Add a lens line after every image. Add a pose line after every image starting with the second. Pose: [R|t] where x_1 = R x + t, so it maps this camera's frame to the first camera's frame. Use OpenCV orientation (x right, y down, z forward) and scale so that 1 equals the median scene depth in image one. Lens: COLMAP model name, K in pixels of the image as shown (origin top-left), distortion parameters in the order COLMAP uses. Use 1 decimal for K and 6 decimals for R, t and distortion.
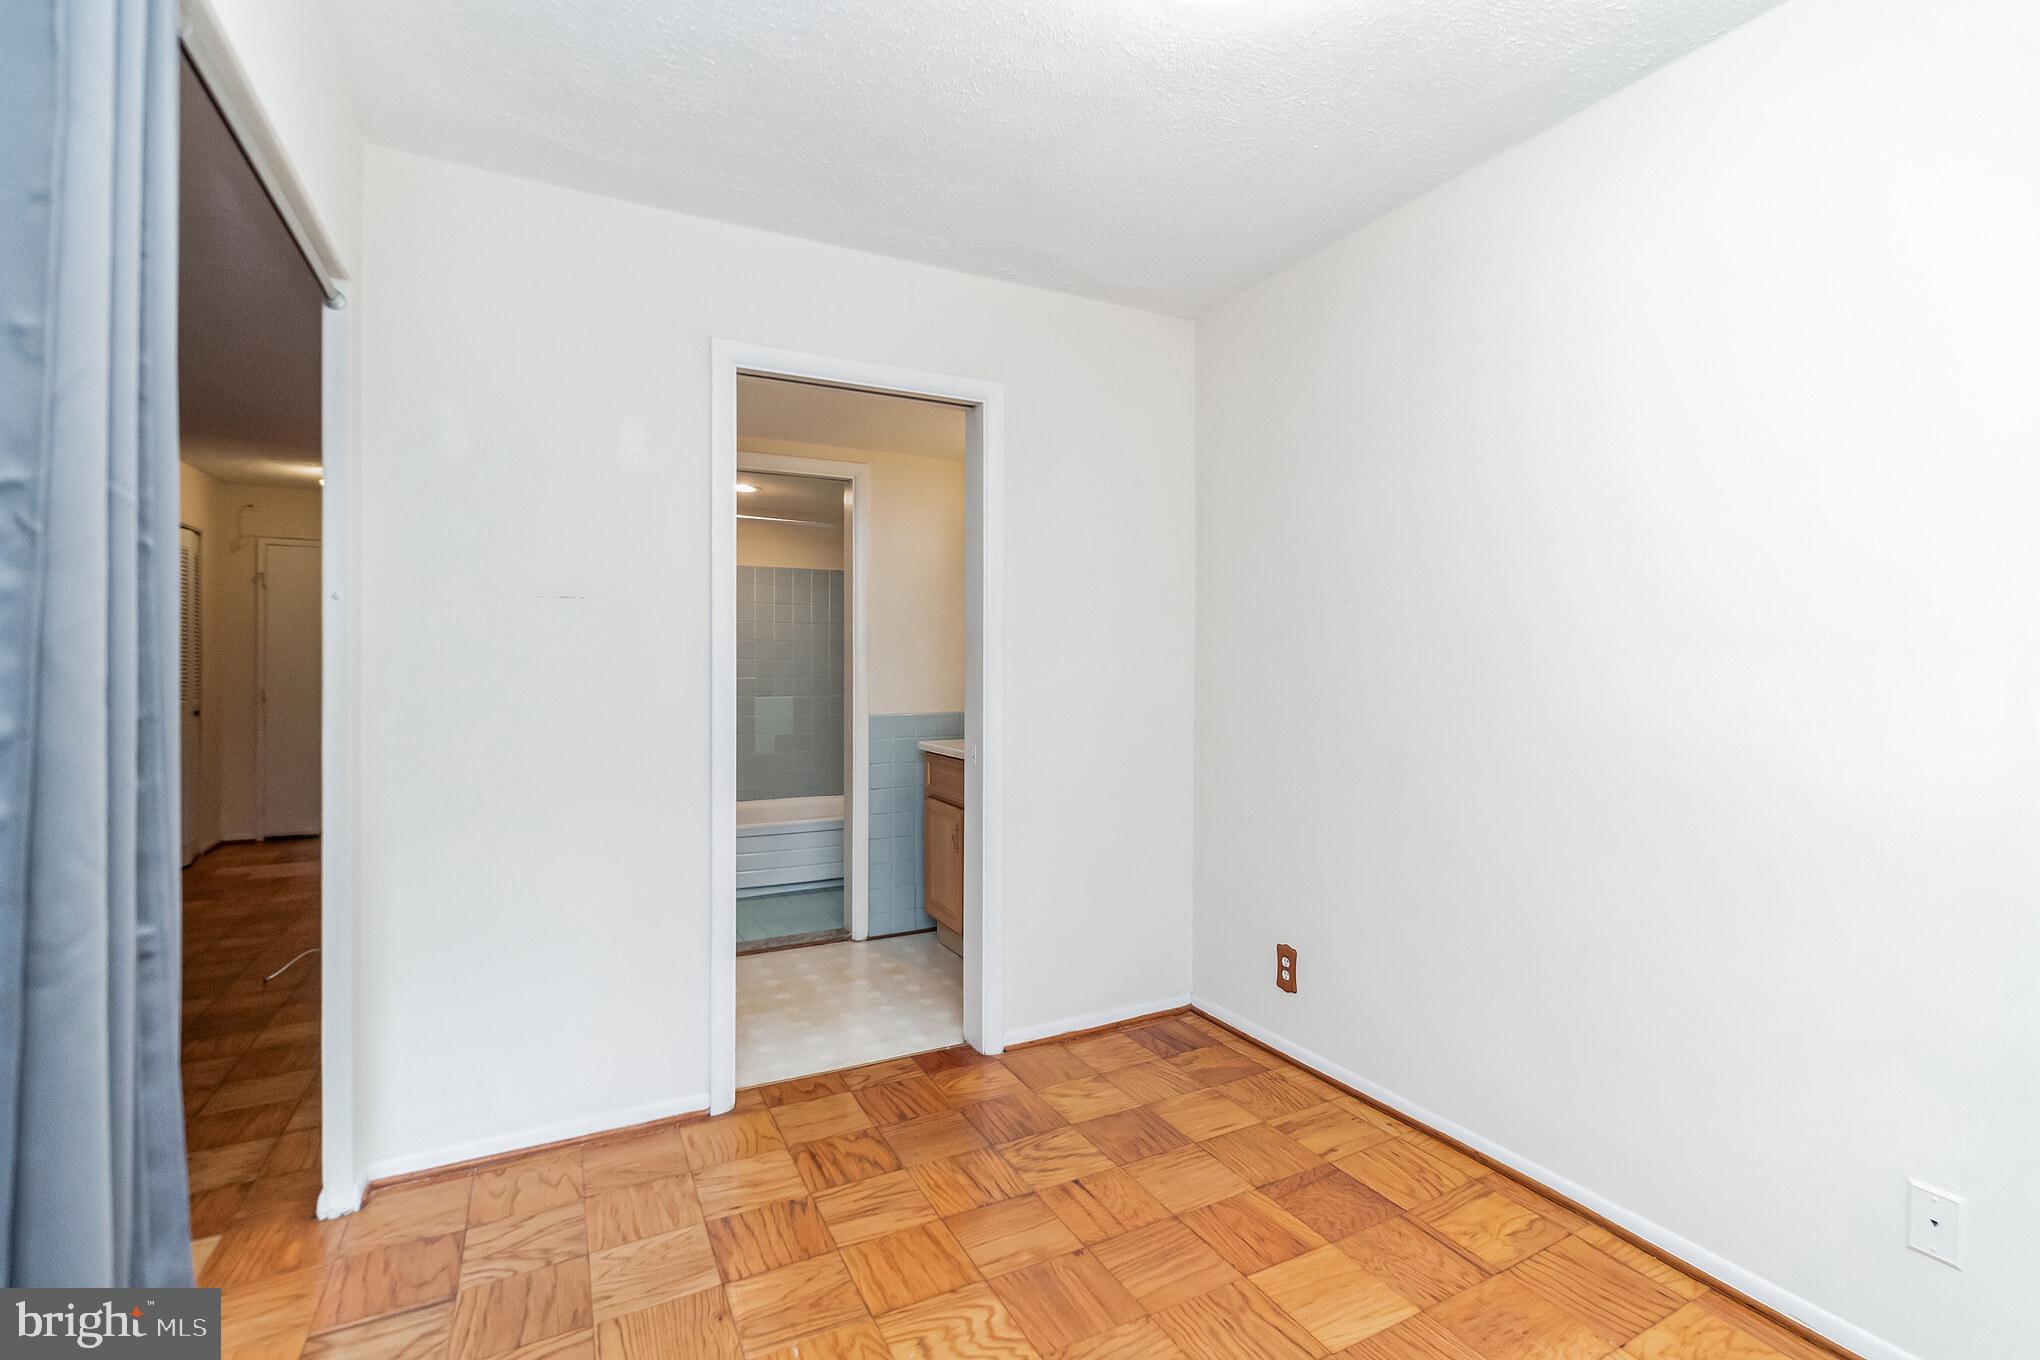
lens RADIAL K [[907.9, 0, 1040.8], [0, 907.9, 678.5], [0, 0, 1]] dist [-0.001413, -0.001588]
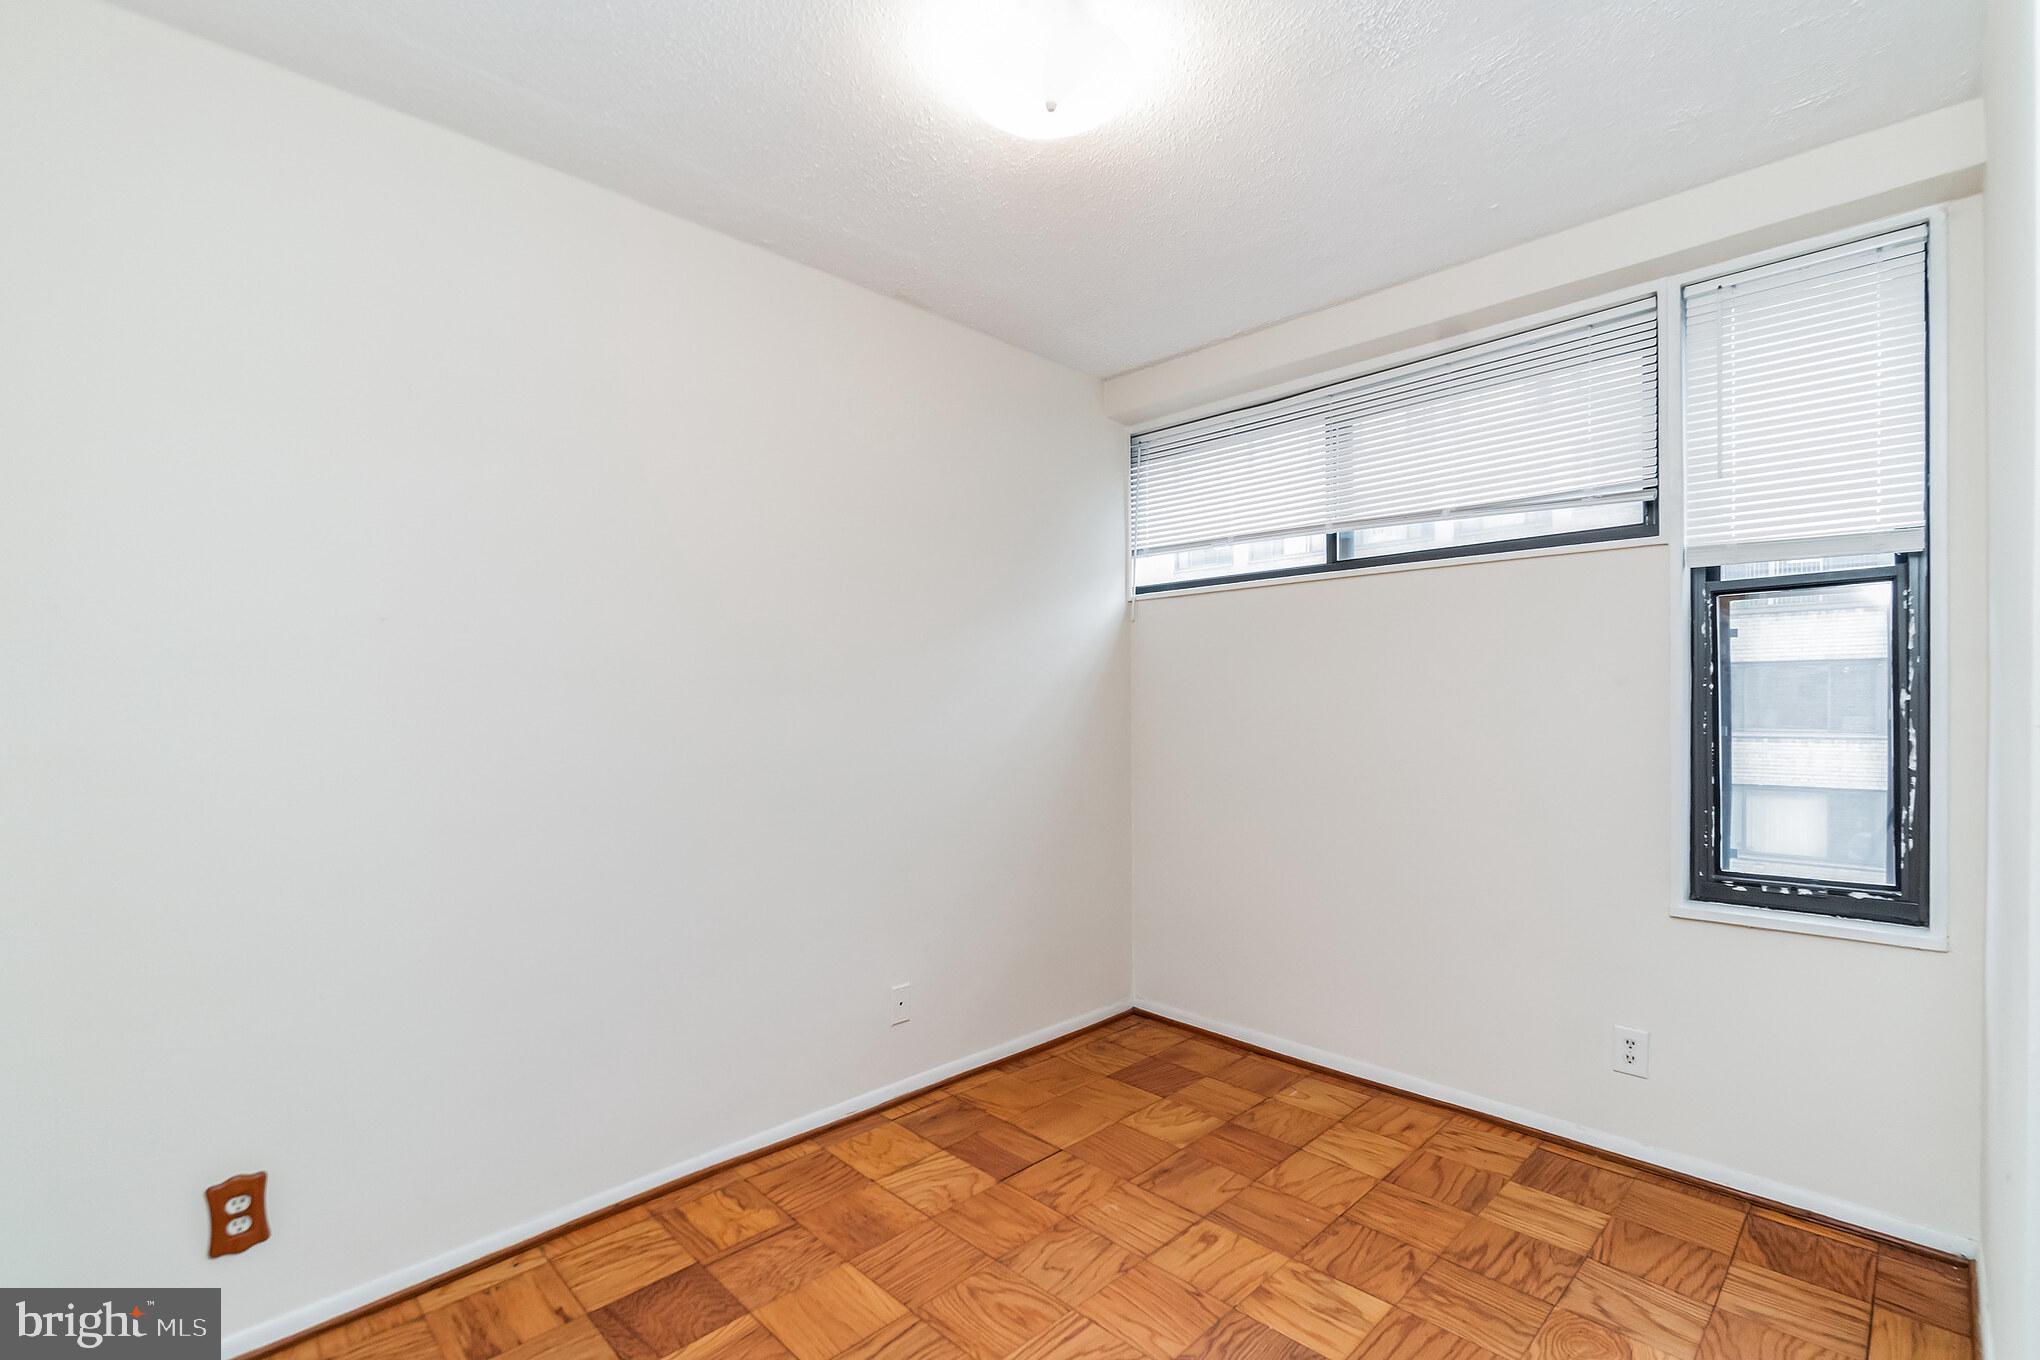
lens RADIAL K [[907.9, 0, 1022.7], [0, 907.9, 689.2], [0, 0, 1]] dist [-0.001413, -0.001588]
pose [[-0.284480, 0.008394, 0.958645, -0.647976], [0.018451, 0.999824, -0.003279, -0.030831], [-0.958504, 0.016755, -0.284585, 0.919403]]
